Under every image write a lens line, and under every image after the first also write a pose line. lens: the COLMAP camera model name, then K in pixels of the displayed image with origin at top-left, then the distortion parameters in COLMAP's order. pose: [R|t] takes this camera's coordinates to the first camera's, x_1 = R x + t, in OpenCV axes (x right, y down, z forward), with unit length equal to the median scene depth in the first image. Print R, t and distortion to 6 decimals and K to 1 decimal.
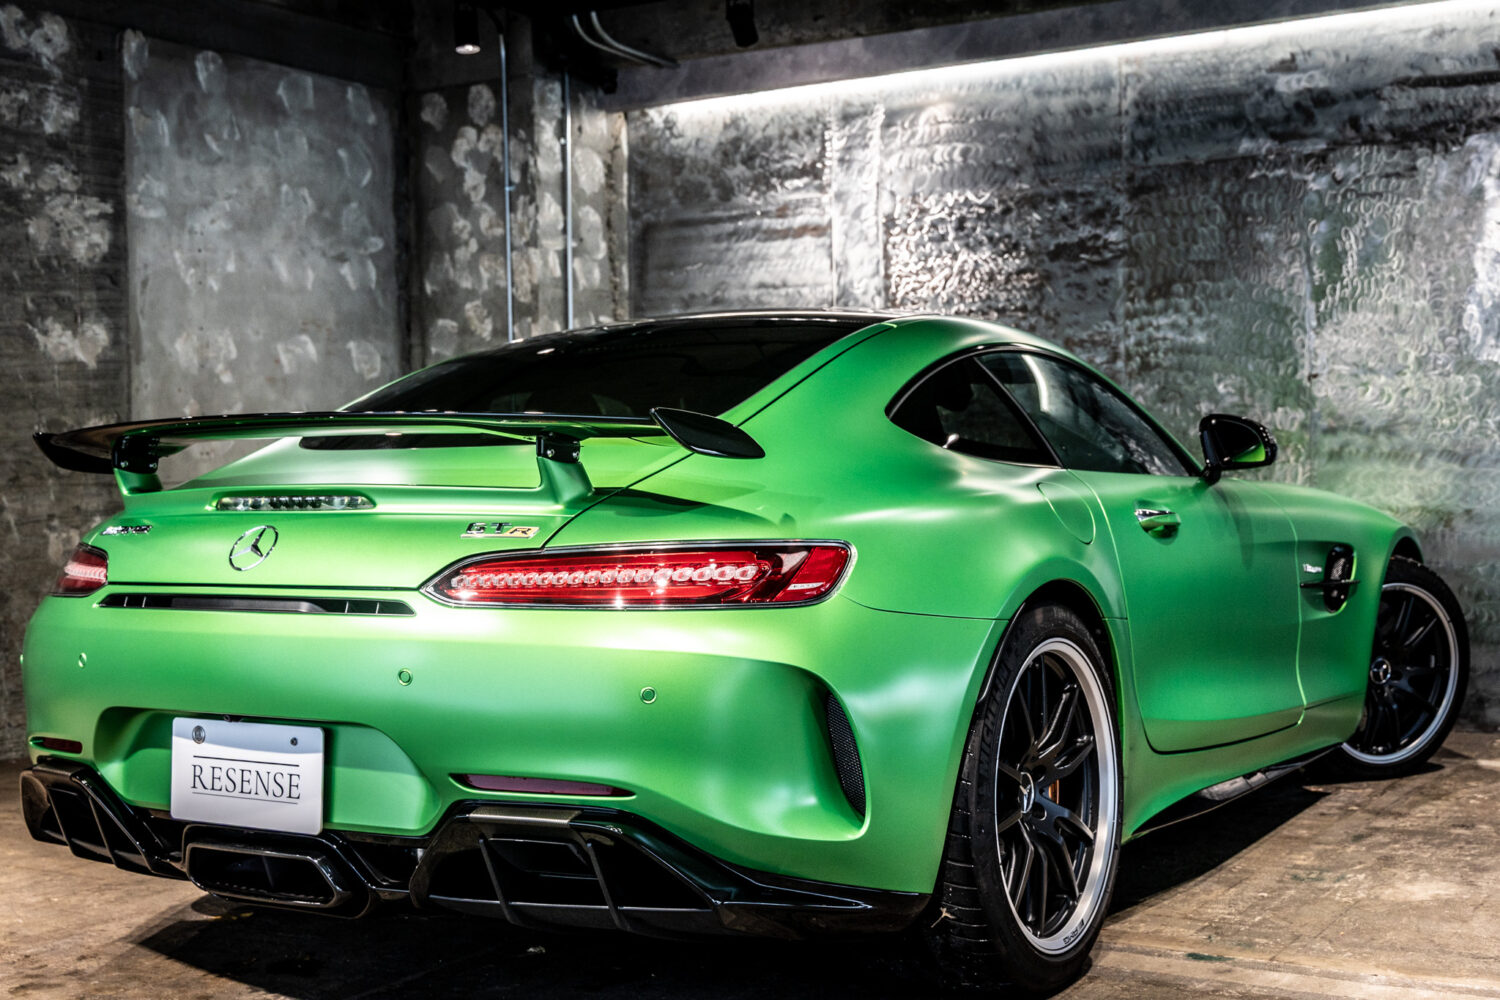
lens RADIAL K [[1957.0, 0, 746.4], [0, 1957.0, 494.7], [0, 0, 1]] dist [0.002031, 0.000000]
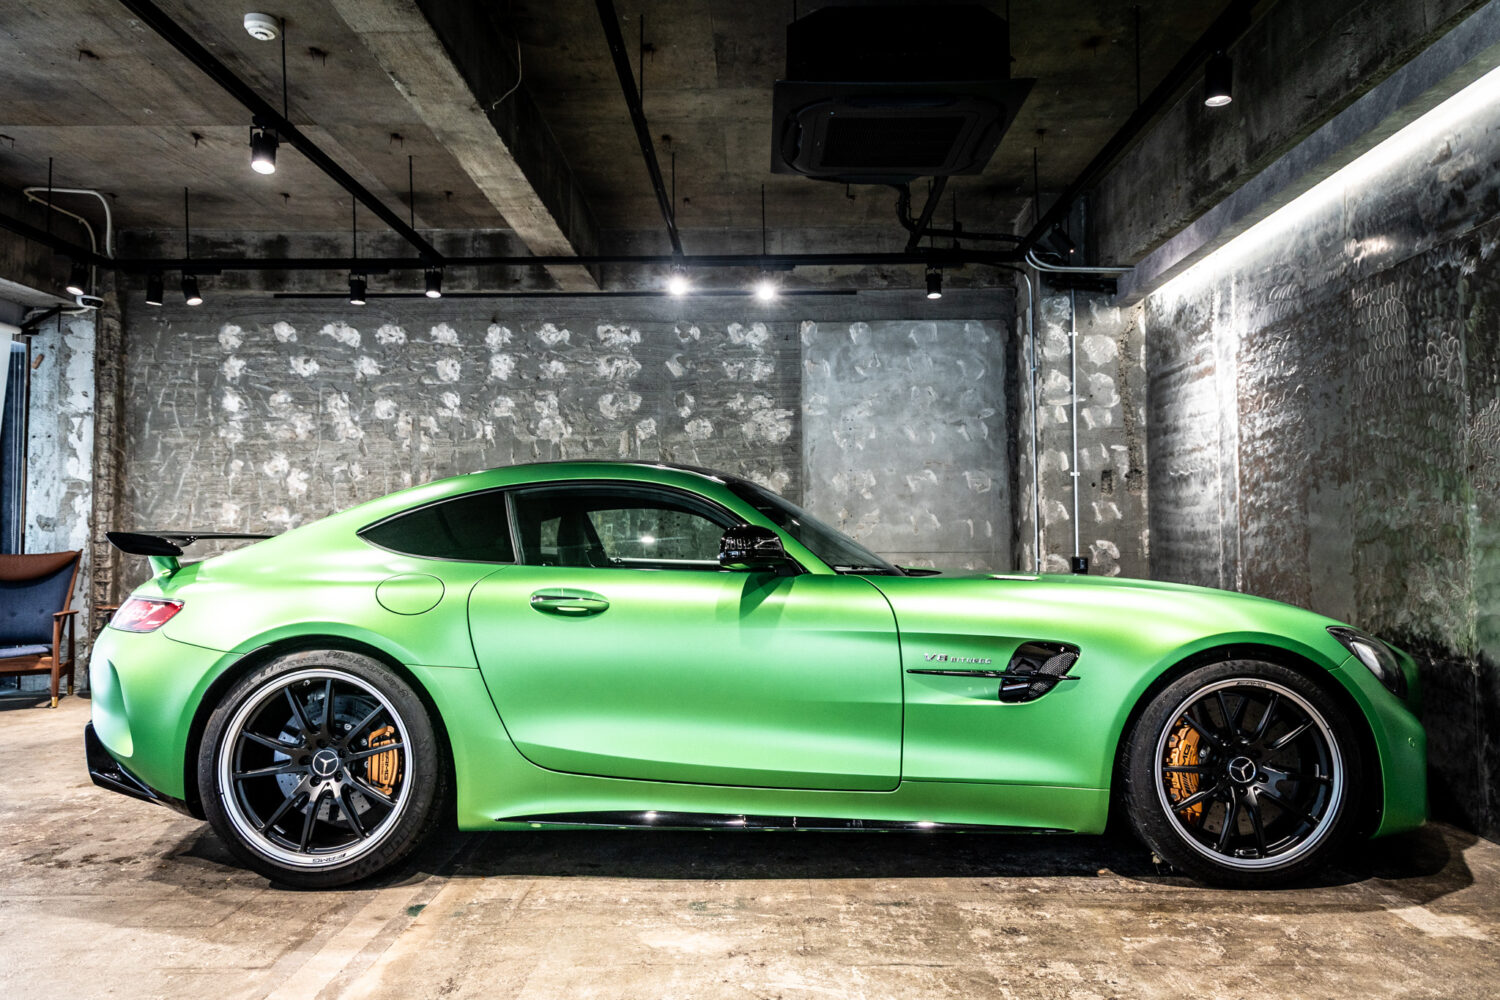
lens RADIAL K [[1031.6, 0, 746.6], [0, 1031.6, 504.3], [0, 0, 1]] dist [0.028649, 0.000705]
pose [[0.509175, -0.019656, -0.860439, 0.545595], [-0.014815, 0.999391, -0.031598, -0.020678], [0.860536, 0.028836, 0.508573, 0.431339]]
